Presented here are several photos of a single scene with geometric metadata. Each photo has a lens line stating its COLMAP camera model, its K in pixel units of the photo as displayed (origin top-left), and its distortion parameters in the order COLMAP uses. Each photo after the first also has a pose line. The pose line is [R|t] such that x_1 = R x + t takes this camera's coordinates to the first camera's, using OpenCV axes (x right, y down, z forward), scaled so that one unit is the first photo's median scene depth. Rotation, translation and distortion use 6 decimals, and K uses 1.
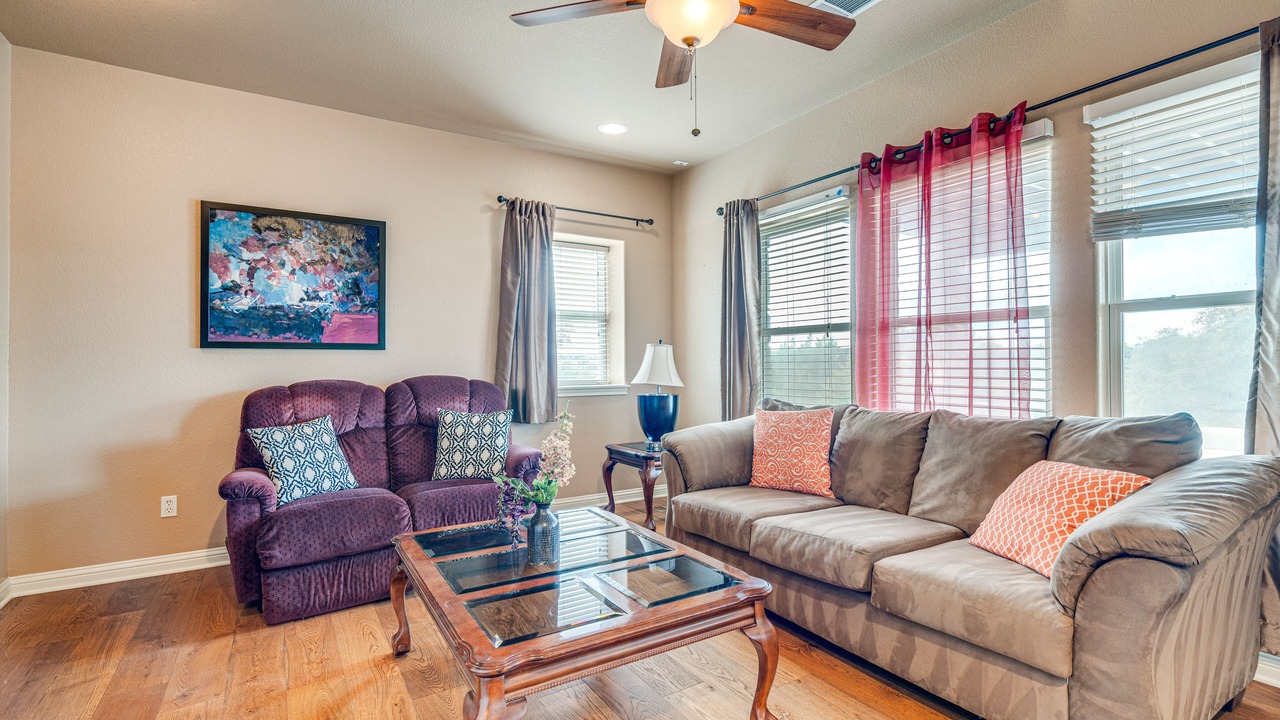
lens RADIAL K [[586.7, 0, 641.6], [0, 586.7, 357.8], [0, 0, 1]] dist [-0.002813, -0.000728]
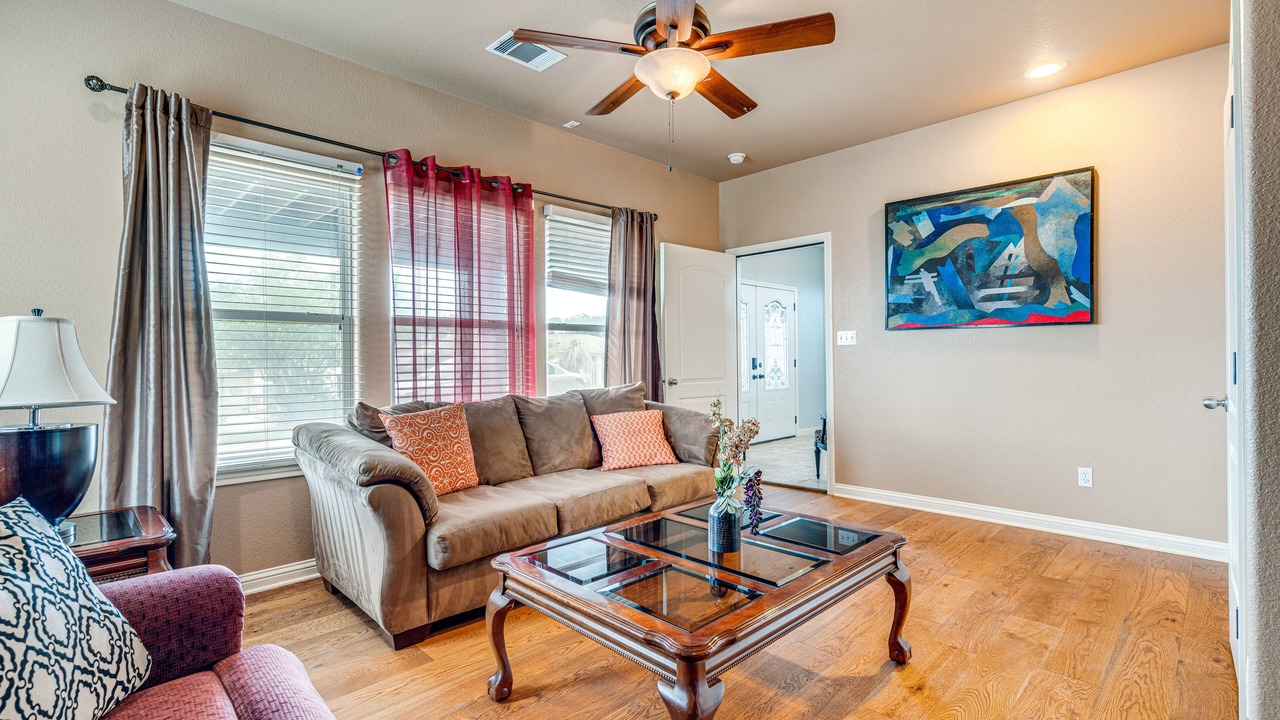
lens RADIAL K [[586.7, 0, 641.6], [0, 586.7, 357.8], [0, 0, 1]] dist [-0.002813, -0.000728]
pose [[-0.225021, 0.014318, 0.974249, -0.738579], [0.004616, 0.999896, -0.013629, 0.022996], [-0.974343, 0.001431, -0.225064, 0.907063]]
